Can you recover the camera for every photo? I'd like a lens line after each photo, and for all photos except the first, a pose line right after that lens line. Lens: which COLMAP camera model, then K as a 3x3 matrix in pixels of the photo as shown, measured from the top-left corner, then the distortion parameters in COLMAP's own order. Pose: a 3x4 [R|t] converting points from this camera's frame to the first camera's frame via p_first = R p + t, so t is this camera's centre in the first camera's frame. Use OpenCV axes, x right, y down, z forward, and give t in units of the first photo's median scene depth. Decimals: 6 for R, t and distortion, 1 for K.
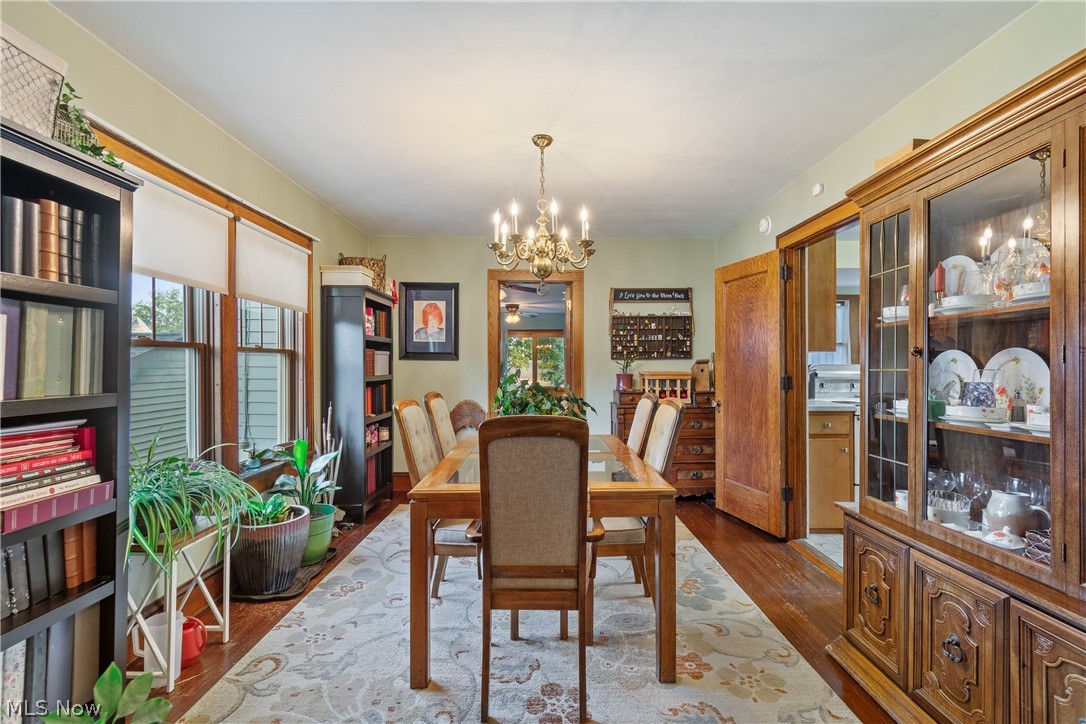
lens RADIAL K [[528.4, 0, 524.0], [0, 528.4, 359.8], [0, 0, 1]] dist [0.001501, -0.000474]
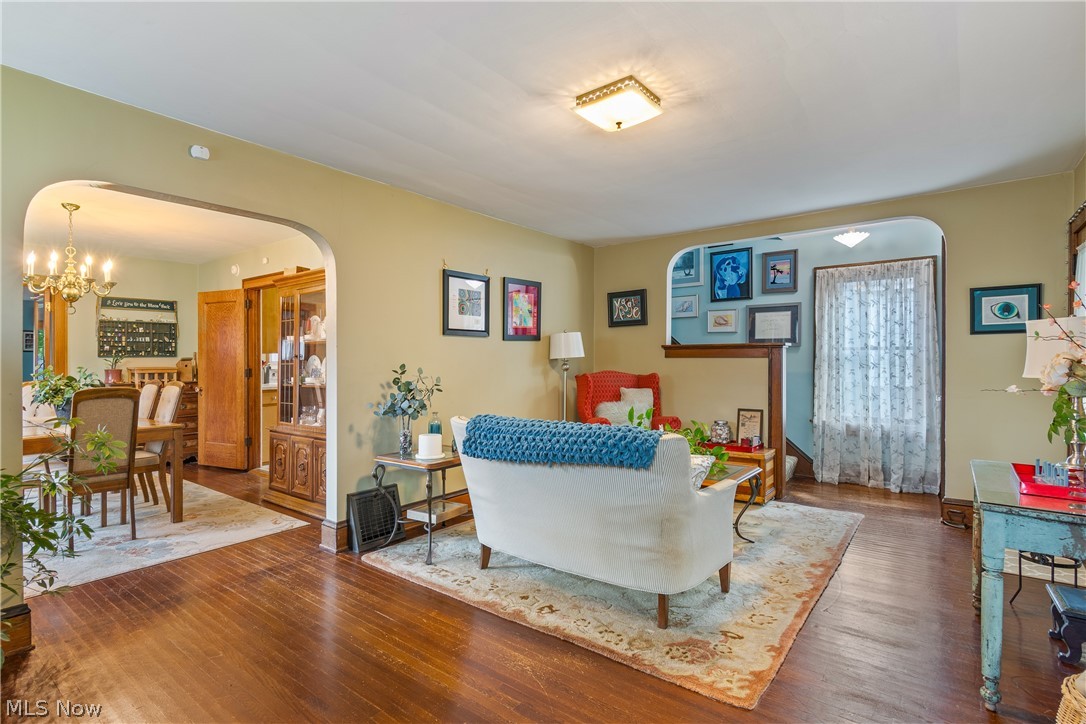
lens RADIAL K [[528.4, 0, 524.0], [0, 528.4, 359.8], [0, 0, 1]] dist [0.001501, -0.000474]
pose [[0.609722, -0.000064, 0.792615, -0.217030], [-0.005941, 0.999972, 0.004651, -0.006842], [-0.792593, -0.007544, 0.609705, -0.525483]]
